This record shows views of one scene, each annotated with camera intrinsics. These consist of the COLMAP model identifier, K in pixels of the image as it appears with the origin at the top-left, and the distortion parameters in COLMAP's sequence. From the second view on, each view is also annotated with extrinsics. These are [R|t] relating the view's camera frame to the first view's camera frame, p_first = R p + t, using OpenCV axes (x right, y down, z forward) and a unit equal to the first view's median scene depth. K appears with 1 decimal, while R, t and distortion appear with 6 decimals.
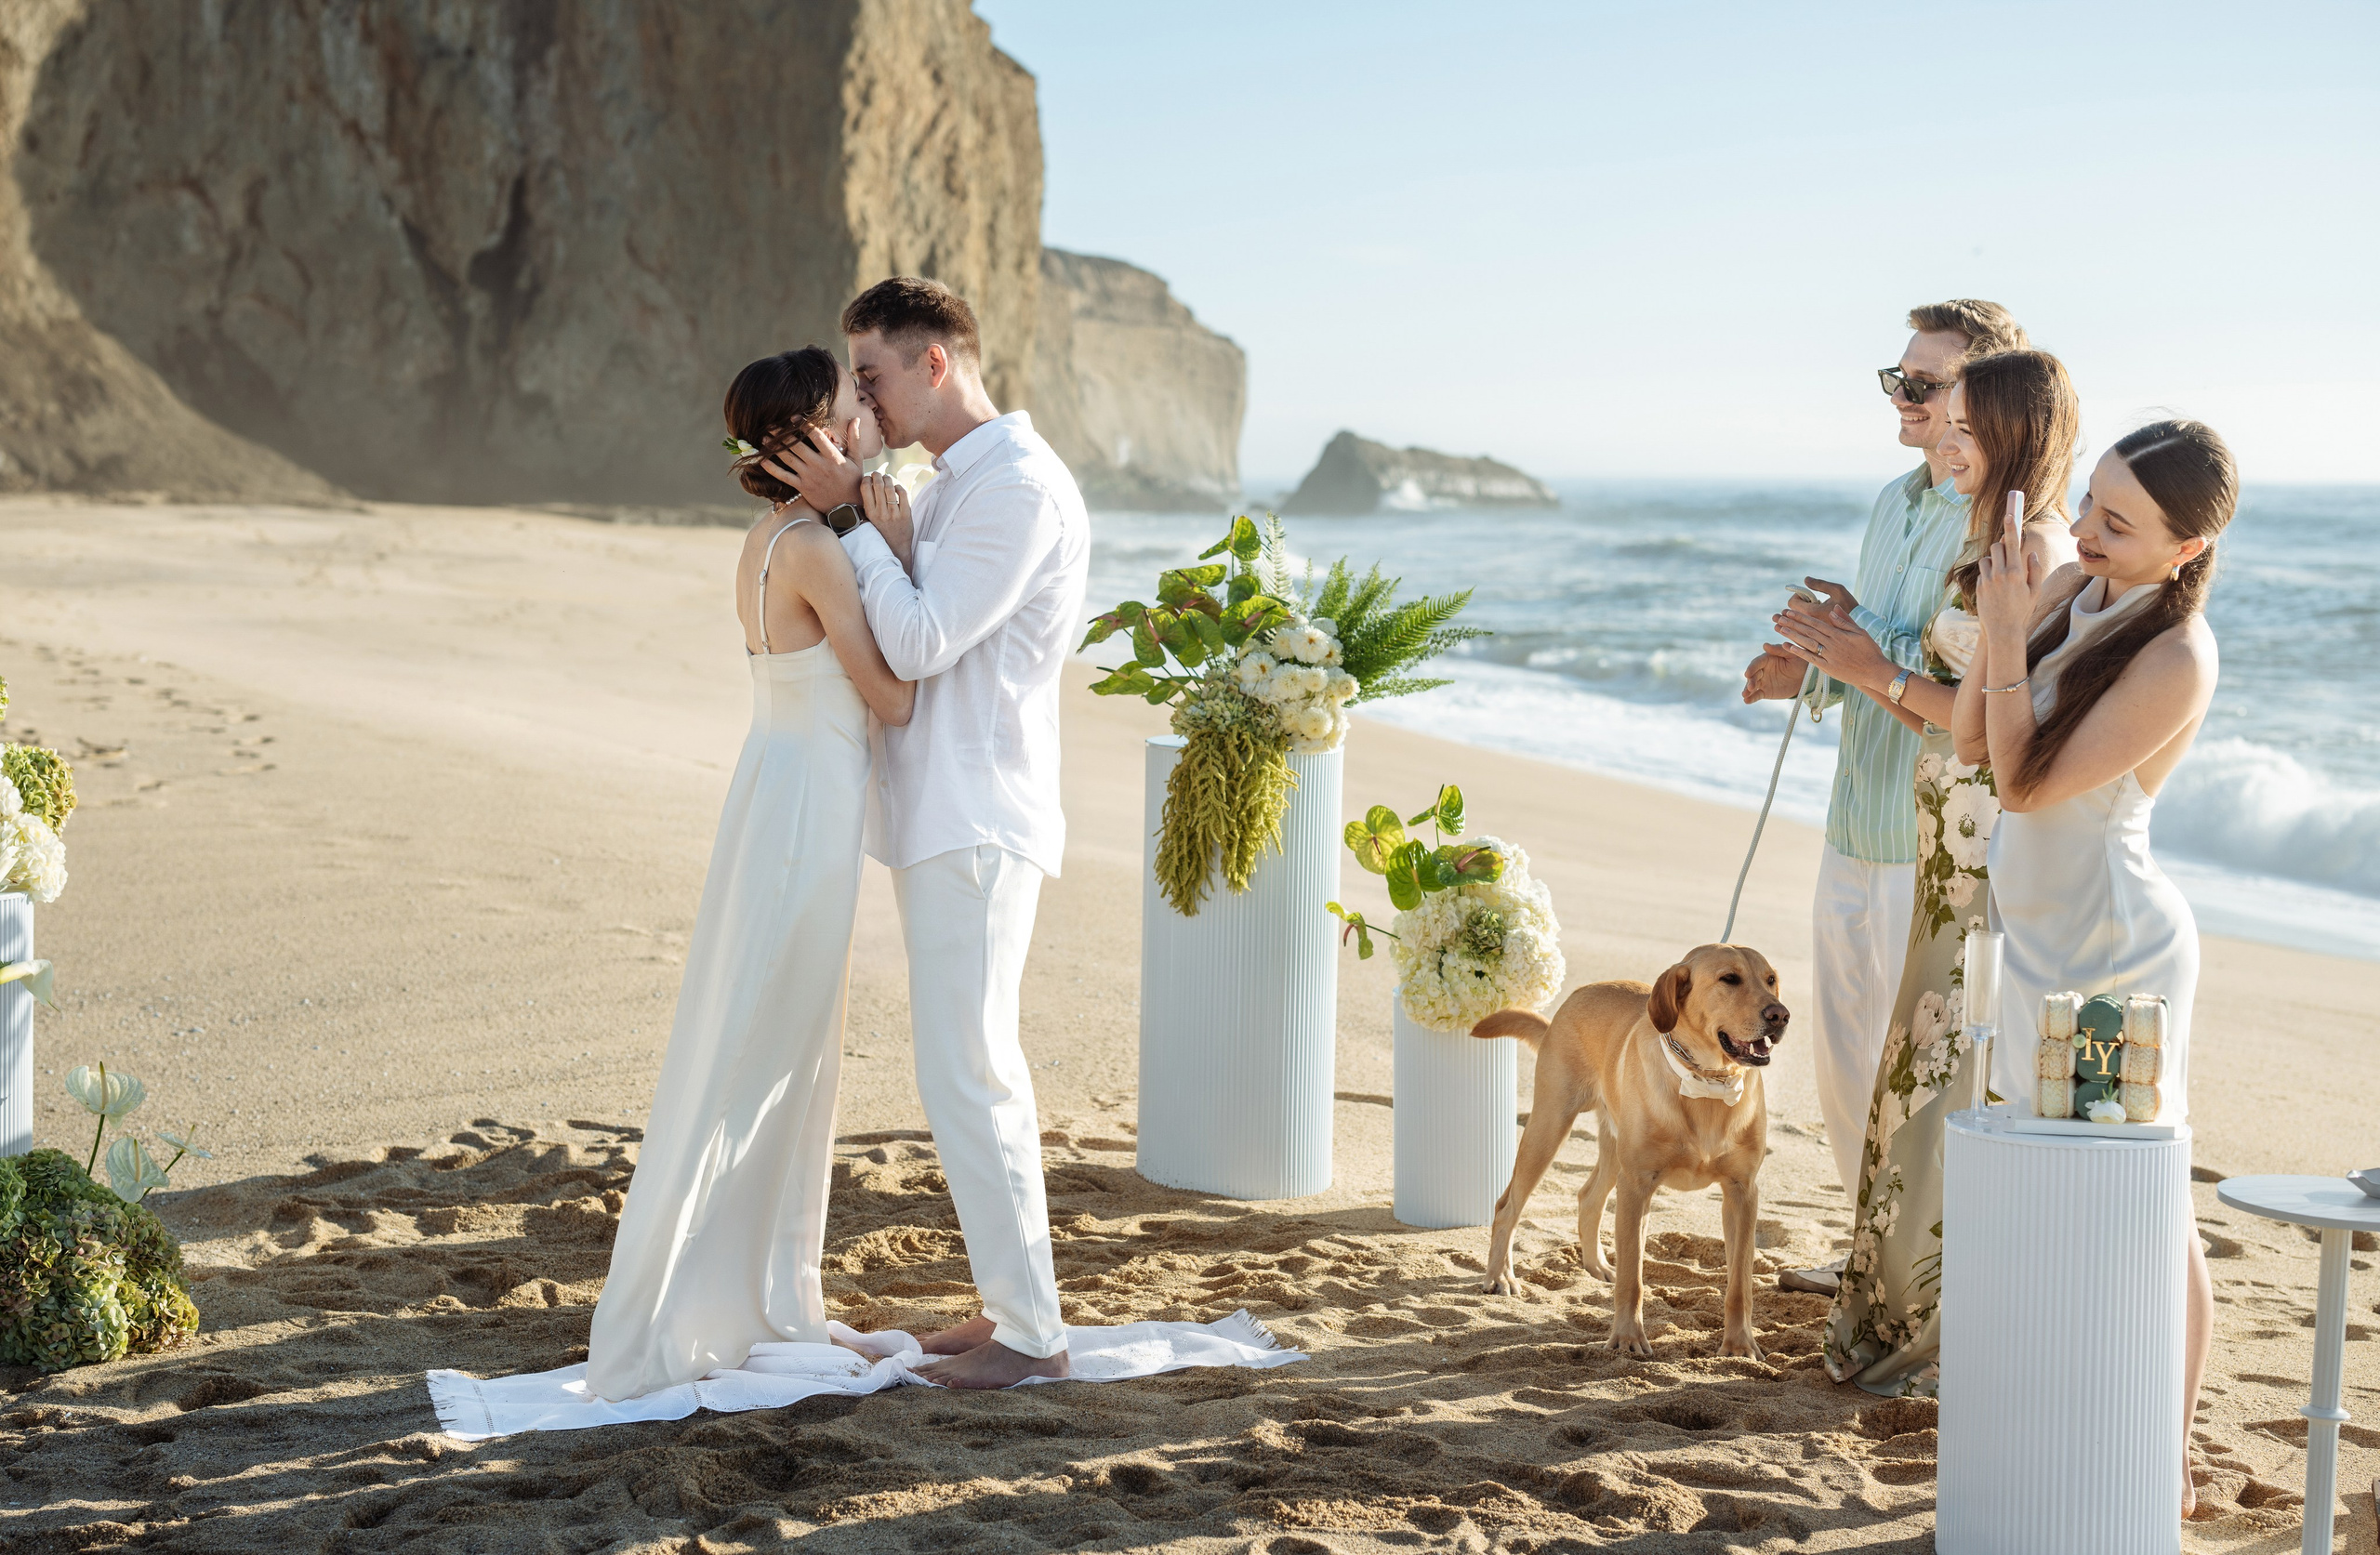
lens RADIAL K [[3584.5, 0, 1163.5], [0, 3584.5, 747.8], [0, 0, 1]] dist [0.011511, 0.170063]
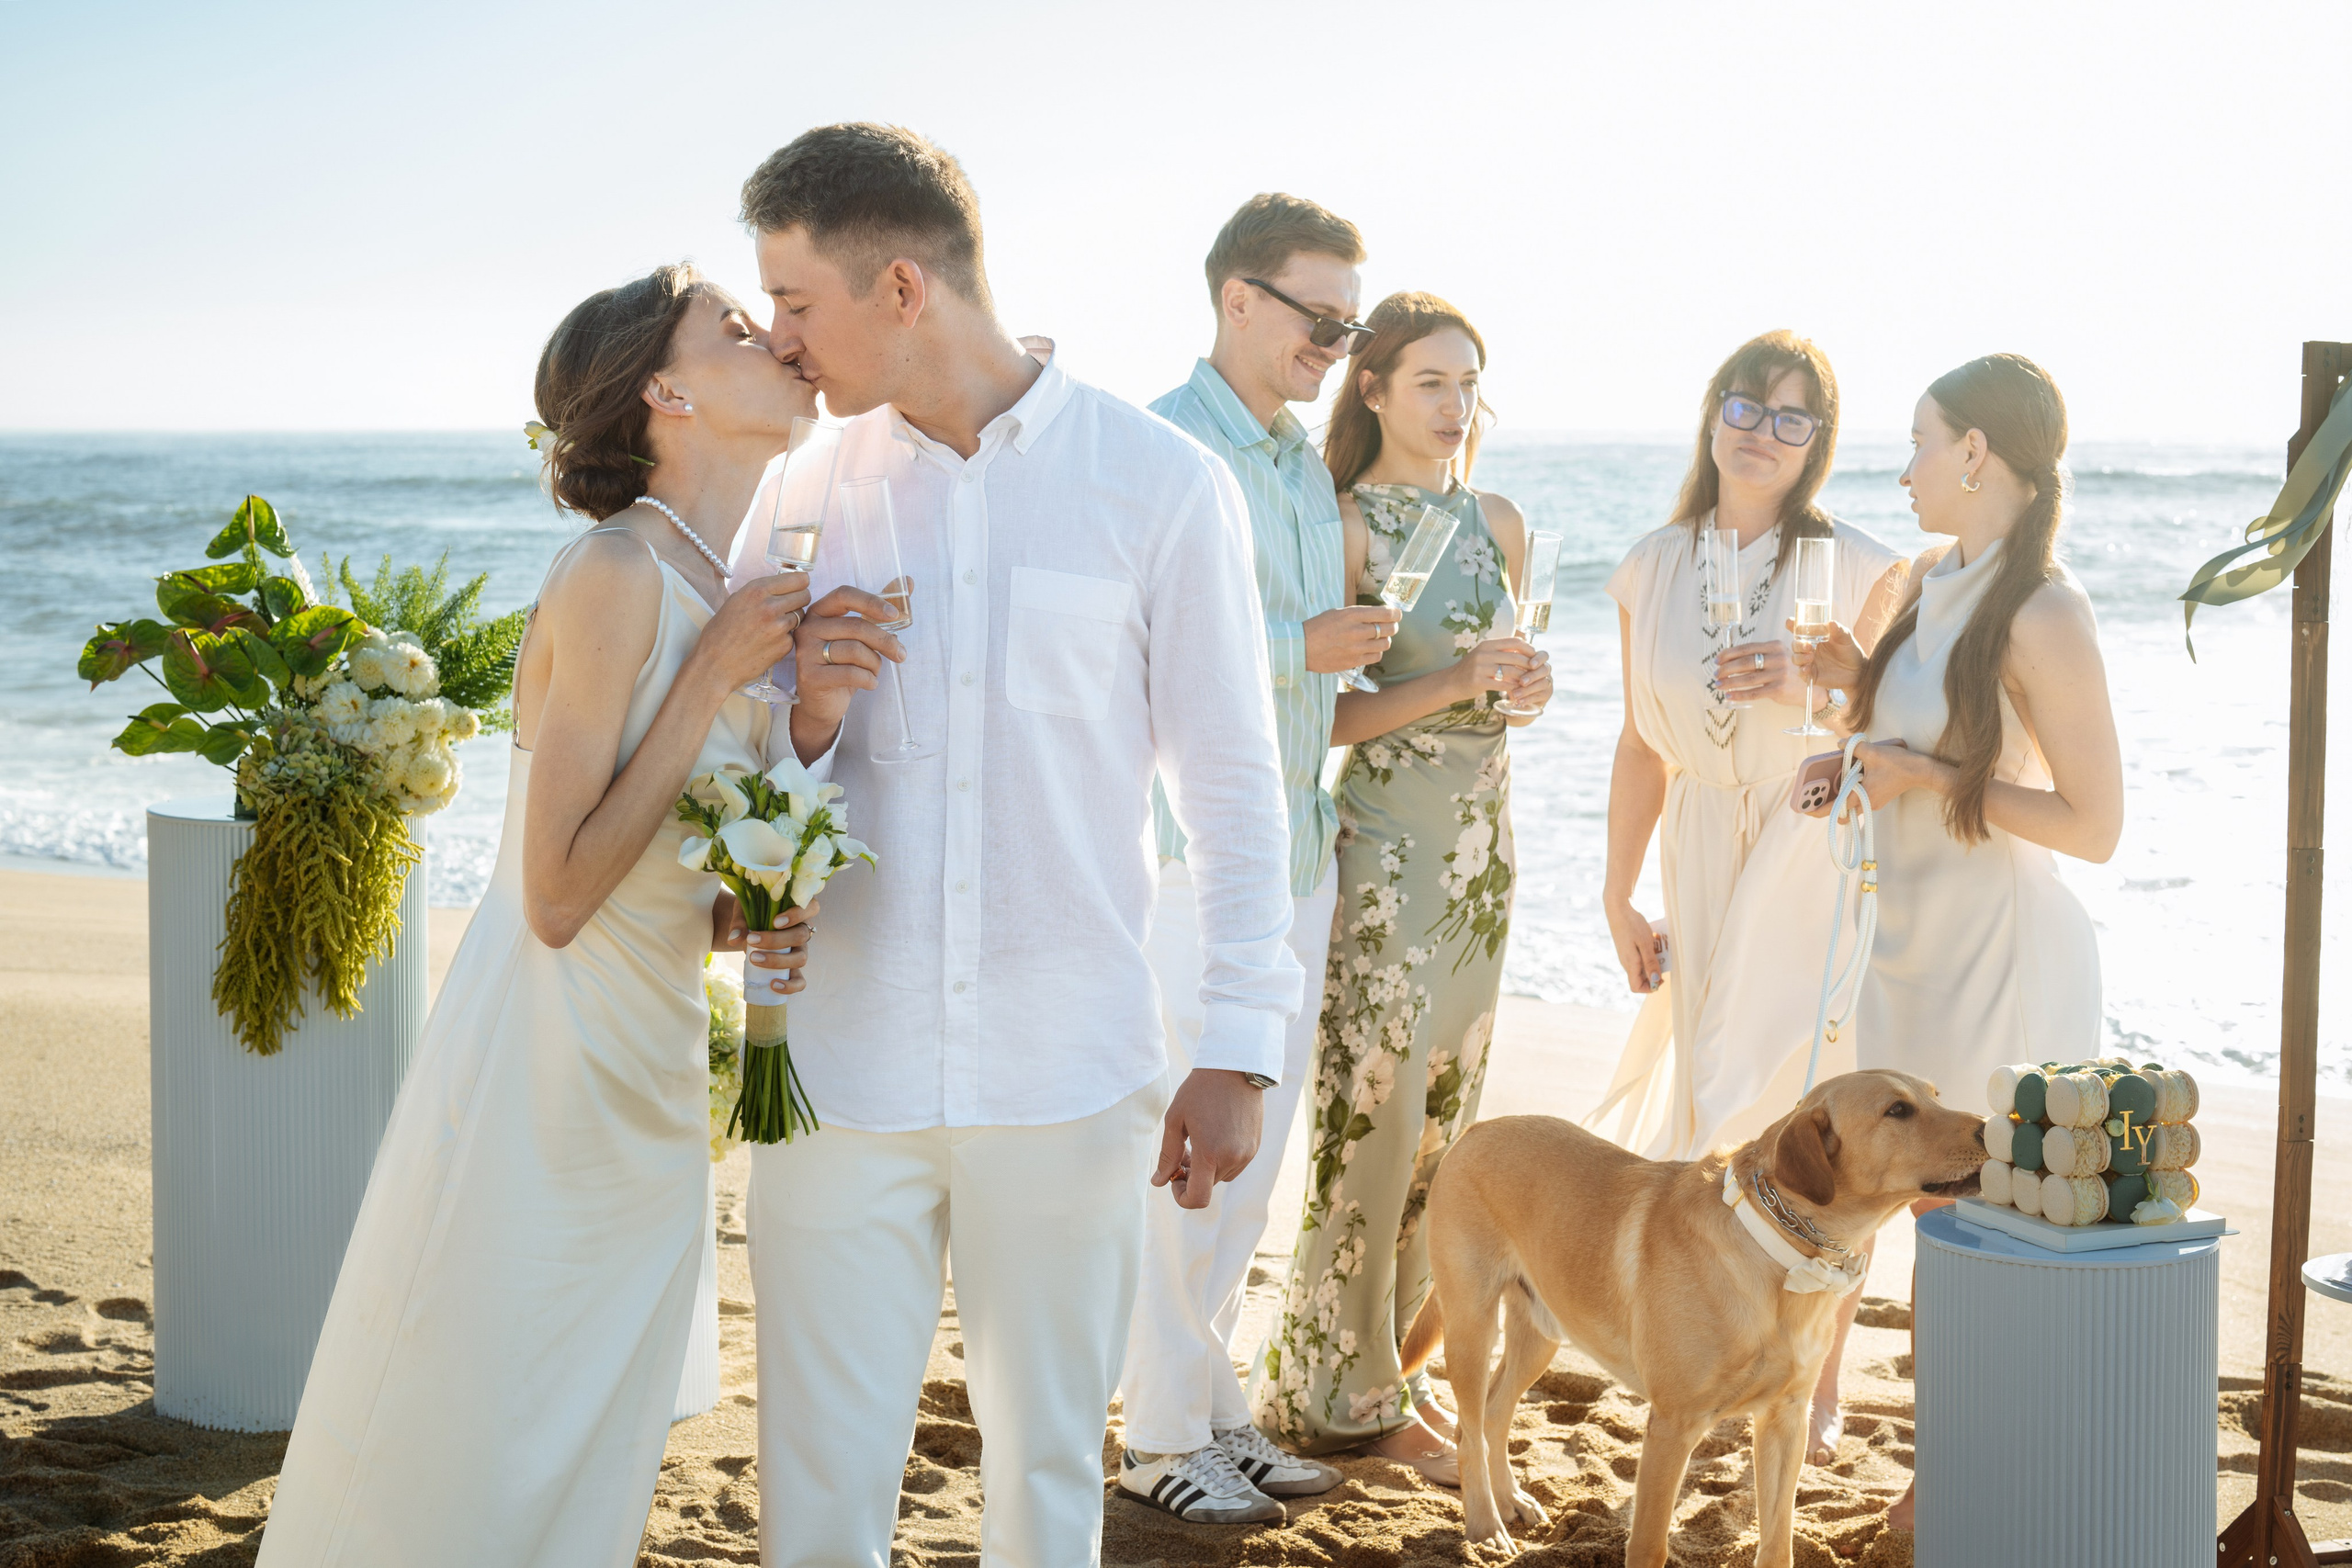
lens RADIAL K [[3493.7, 0, 1176.0], [0, 3493.7, 676.3], [0, 0, 1]] dist [-0.062041, -0.021011]
pose [[0.798206, -0.049121, 0.600379, -0.258638], [0.050357, 0.998622, 0.014753, -0.029442], [-0.600276, 0.018458, 0.799580, 0.329989]]
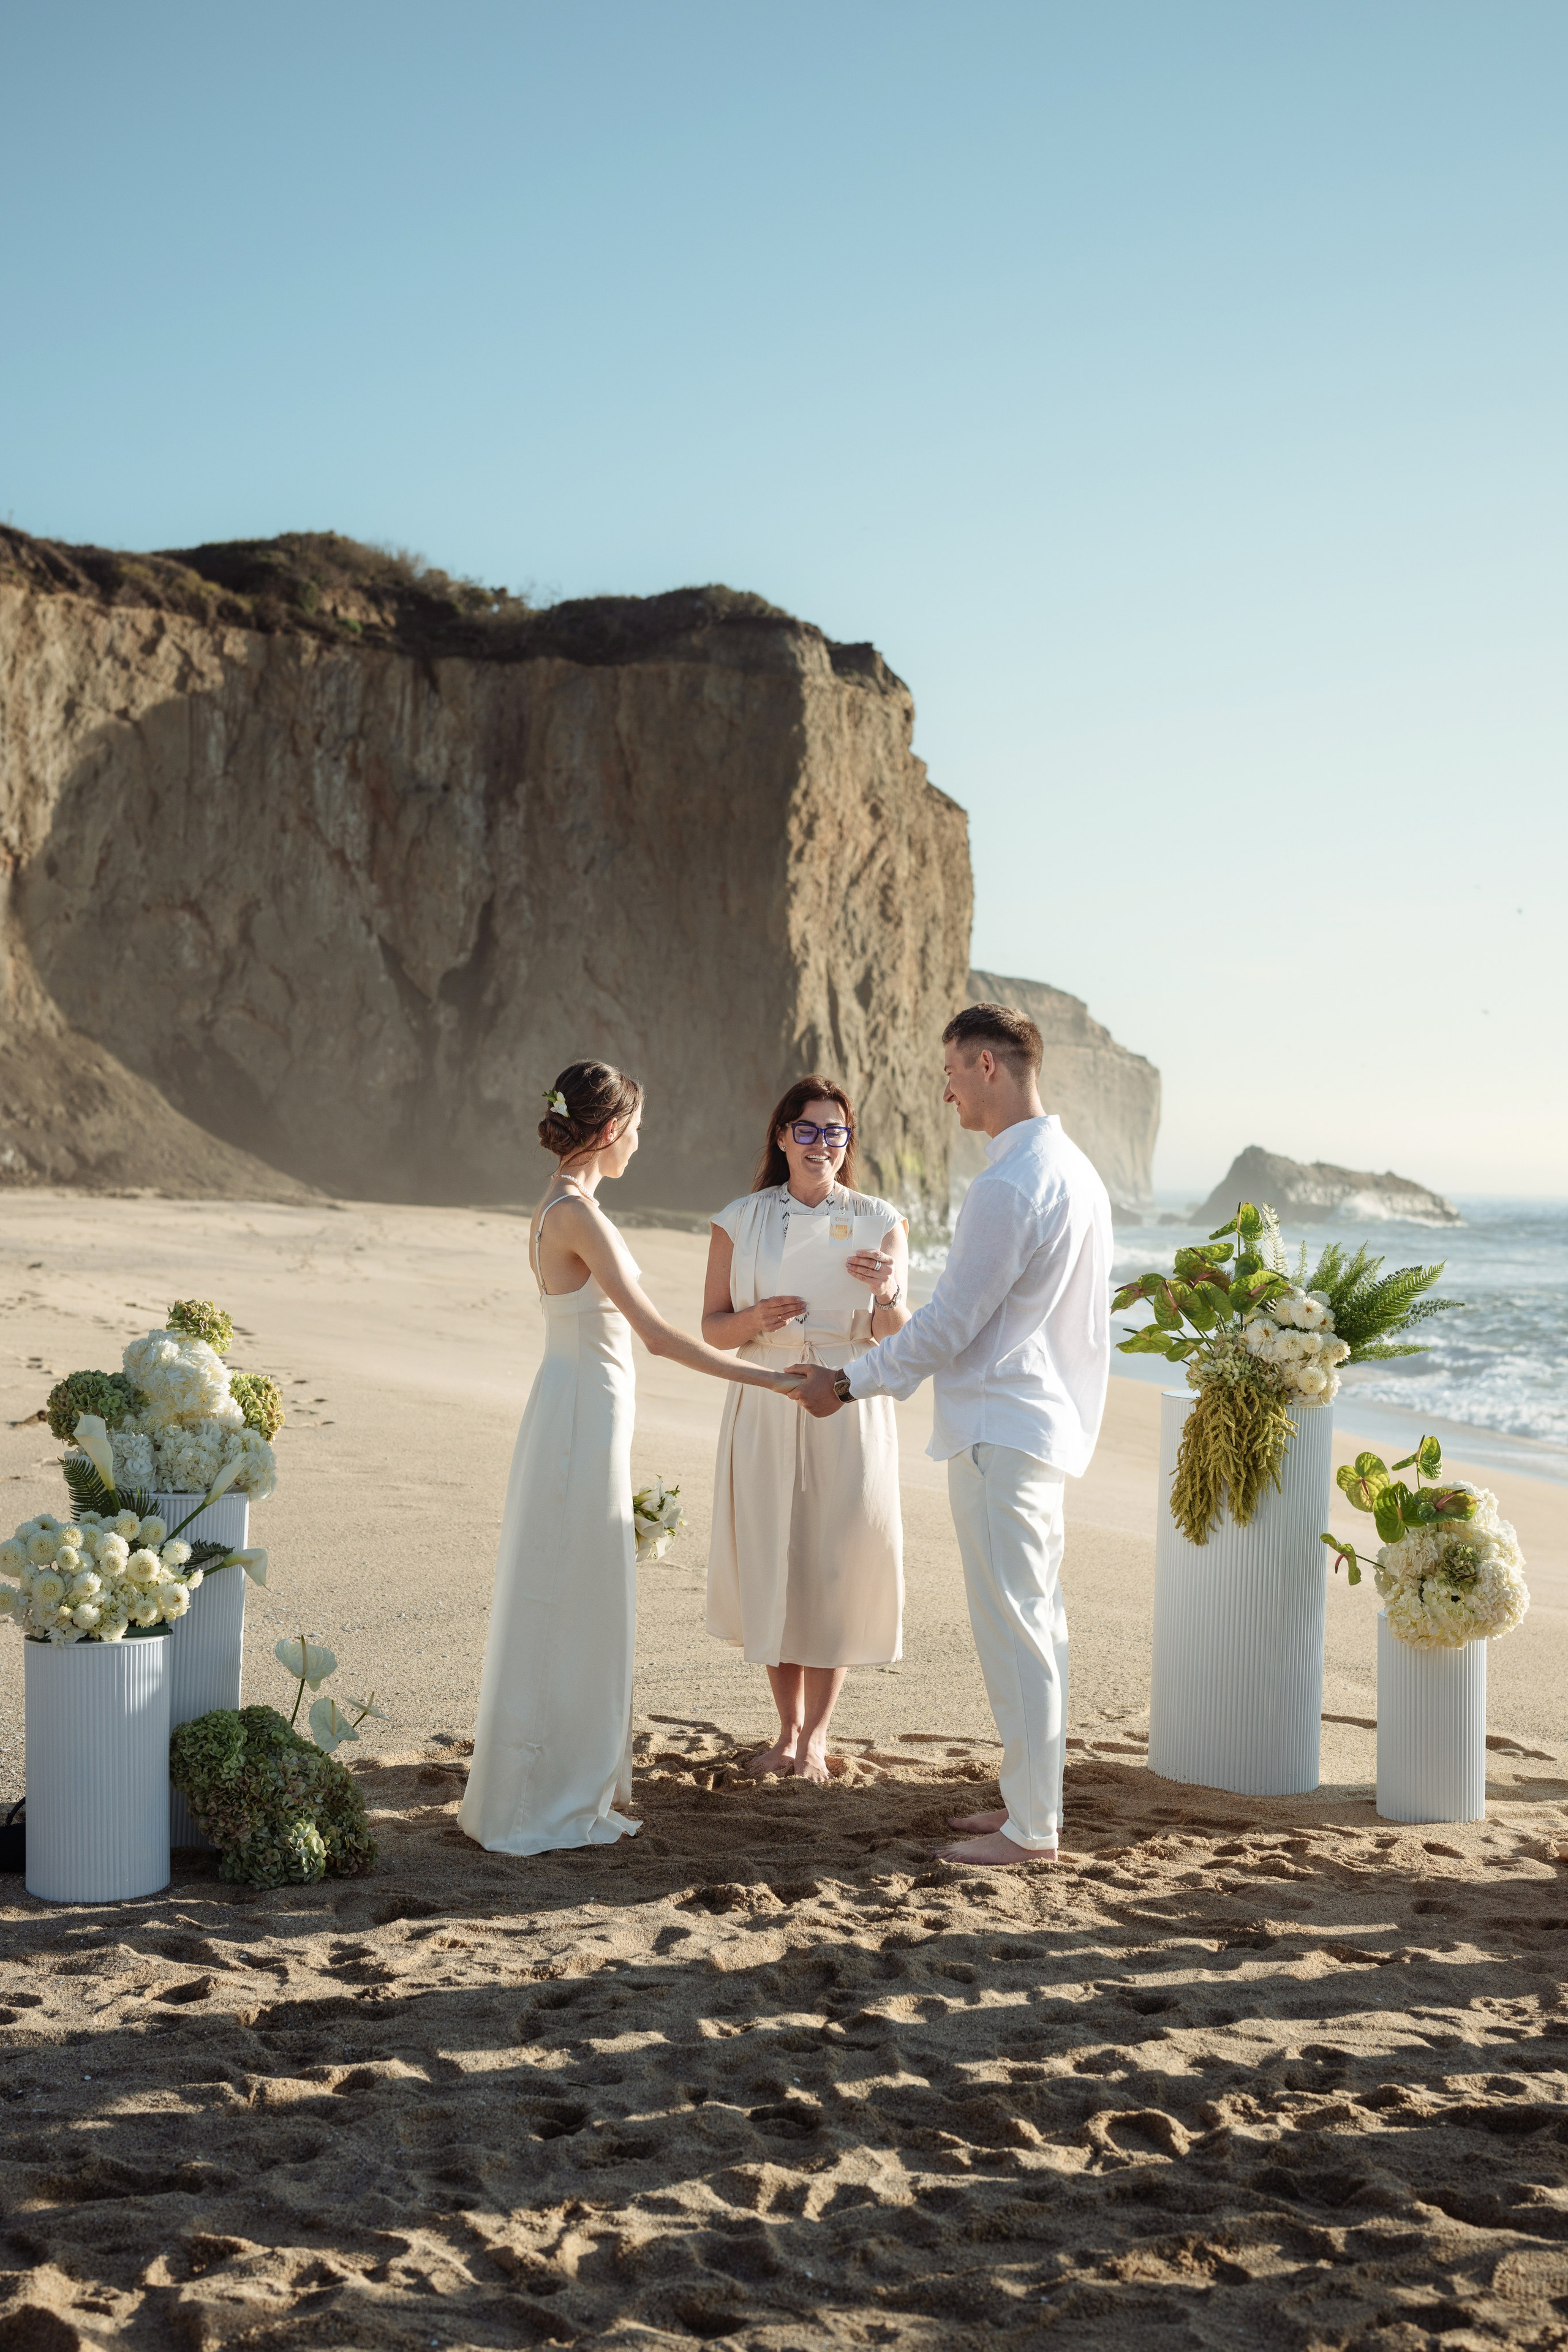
lens RADIAL K [[3410.3, 0, 774.0], [0, 3410.3, 1162.7], [0, 0, 1]] dist [0.003567, 0.224096]
pose [[0.995936, 0.015310, -0.088755, -0.033640], [-0.022554, 0.996443, -0.081190, 0.016231], [0.087196, 0.082862, 0.992739, -0.118712]]
